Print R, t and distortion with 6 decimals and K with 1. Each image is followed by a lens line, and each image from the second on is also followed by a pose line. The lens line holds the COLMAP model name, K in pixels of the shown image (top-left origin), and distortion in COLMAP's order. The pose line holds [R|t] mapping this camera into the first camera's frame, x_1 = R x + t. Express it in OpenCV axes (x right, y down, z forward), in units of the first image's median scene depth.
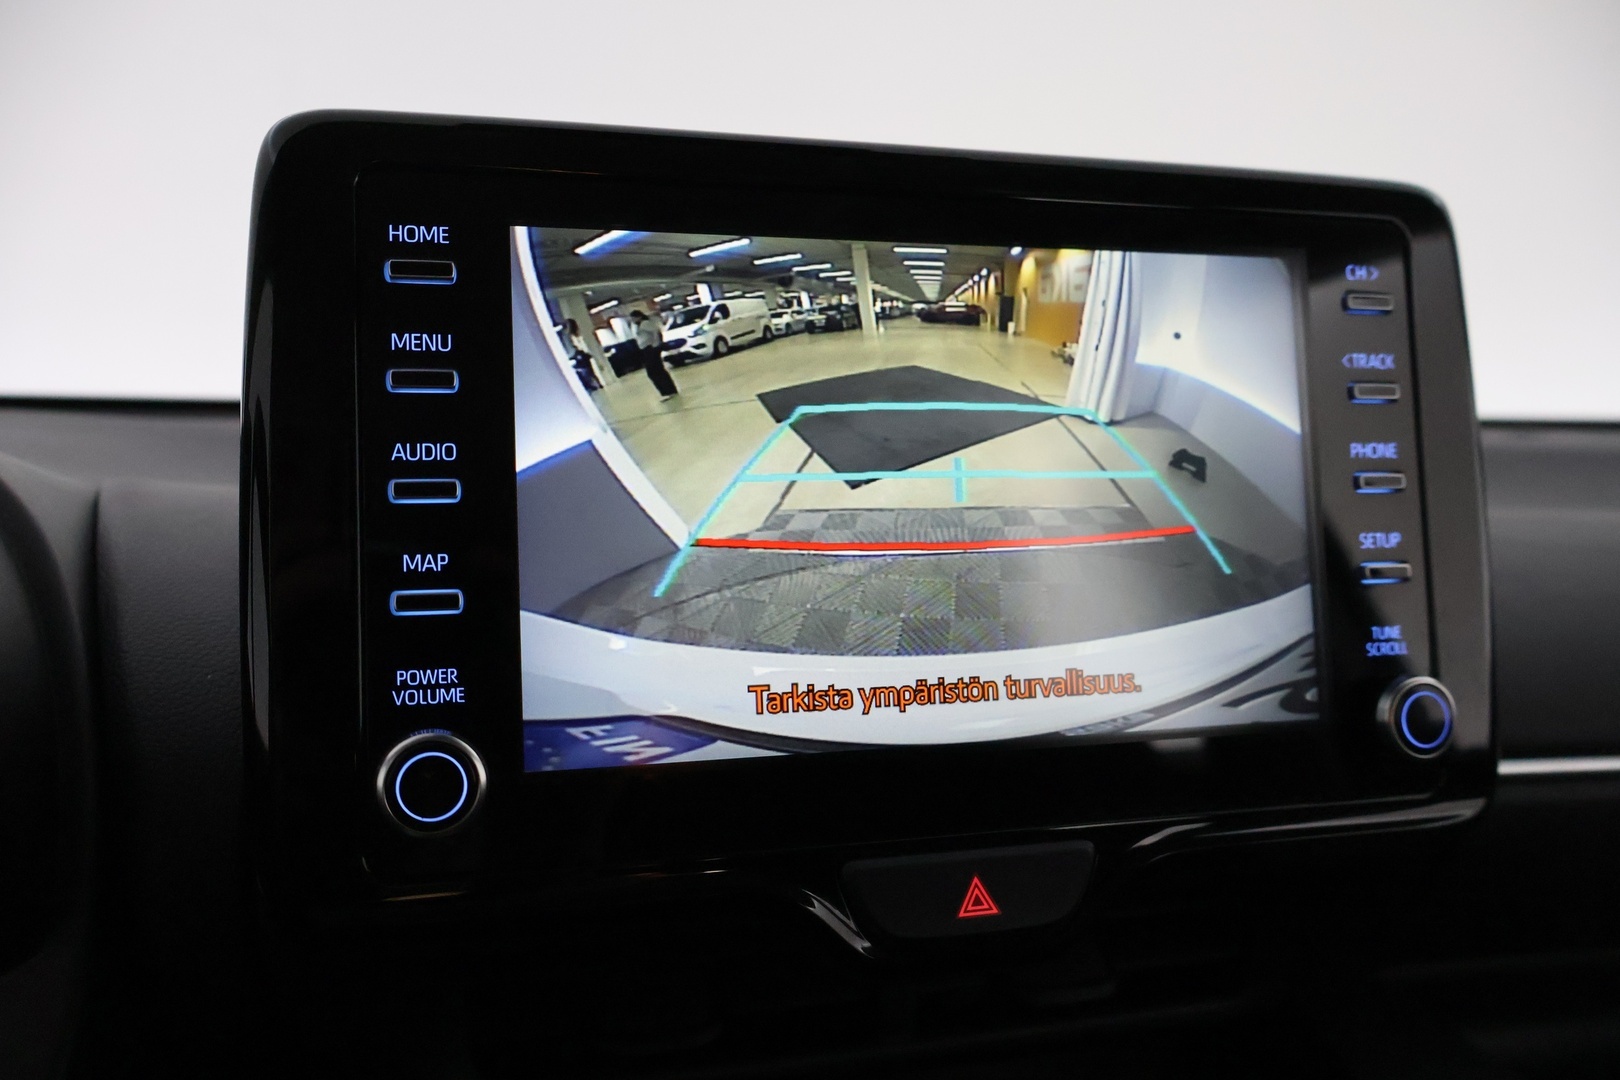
lens RADIAL K [[1388.7, 0, 810.5], [0, 1388.7, 535.5], [0, 0, 1]] dist [0.011663, -0.007607]
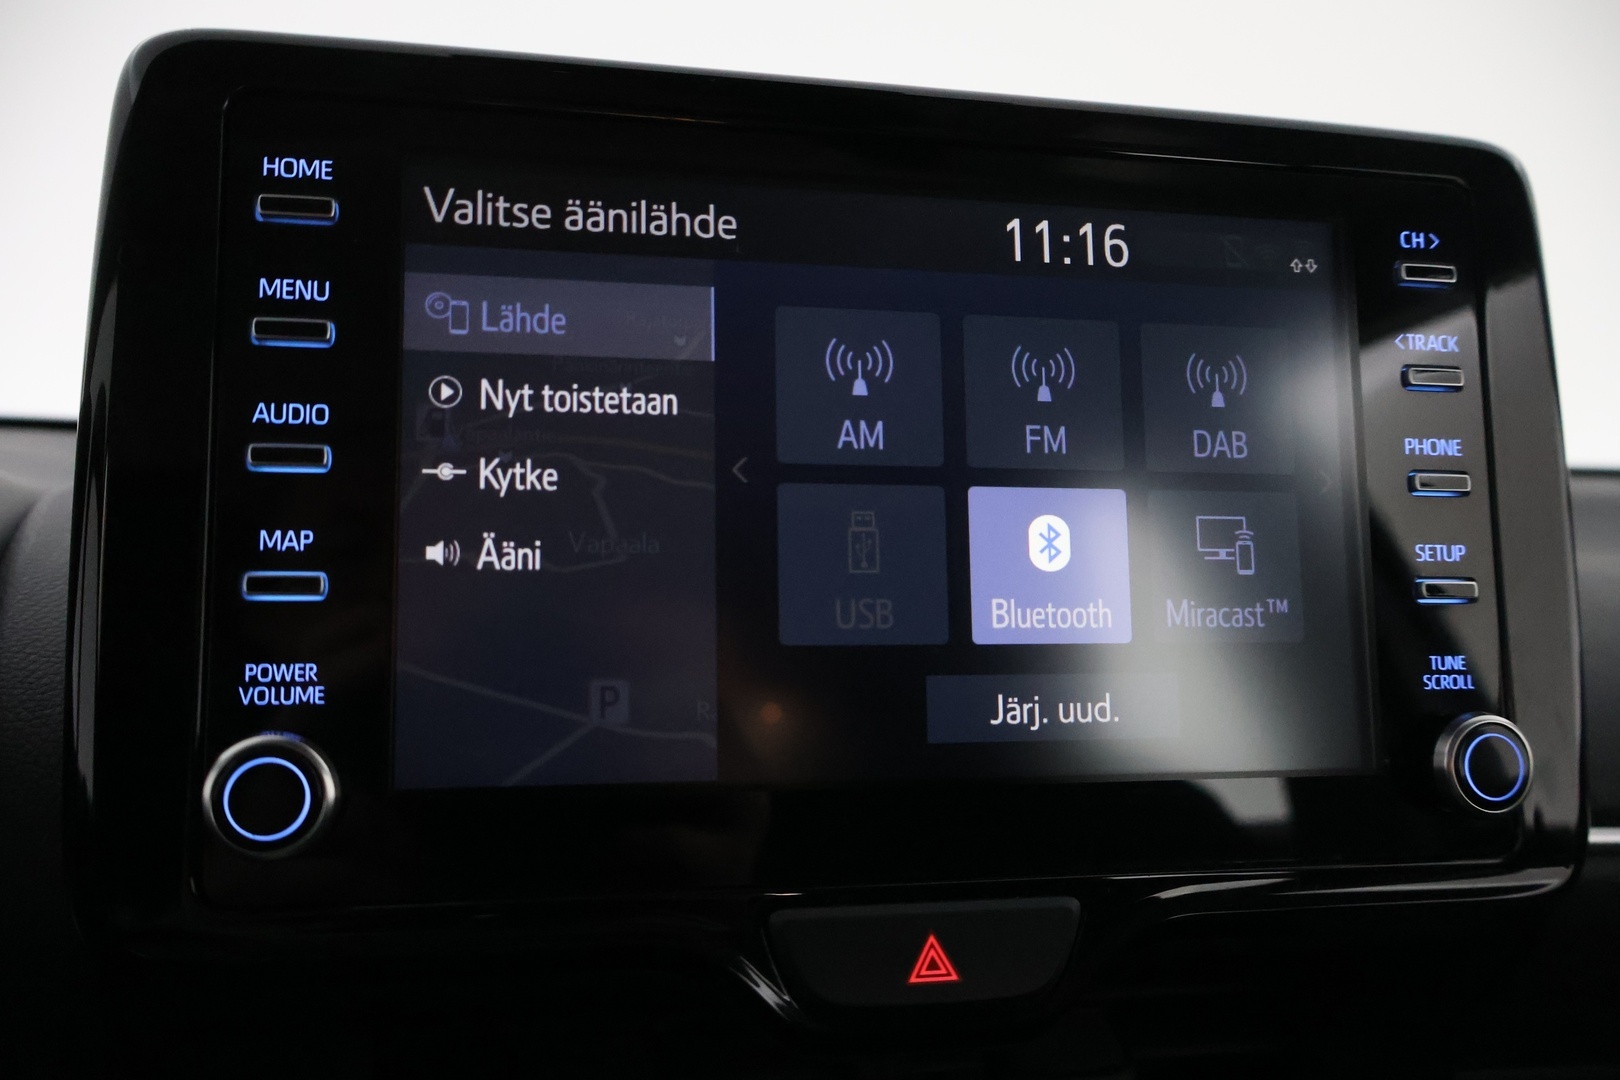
lens RADIAL K [[1270.0, 0, 808.5], [0, 1270.0, 545.0], [0, 0, 1]] dist [0.007718, 0.010622]
pose [[0.995697, 0.019702, -0.090545, 0.110524], [-0.023221, 0.999009, -0.037977, 0.041701], [0.089707, 0.039916, 0.995168, 0.222569]]
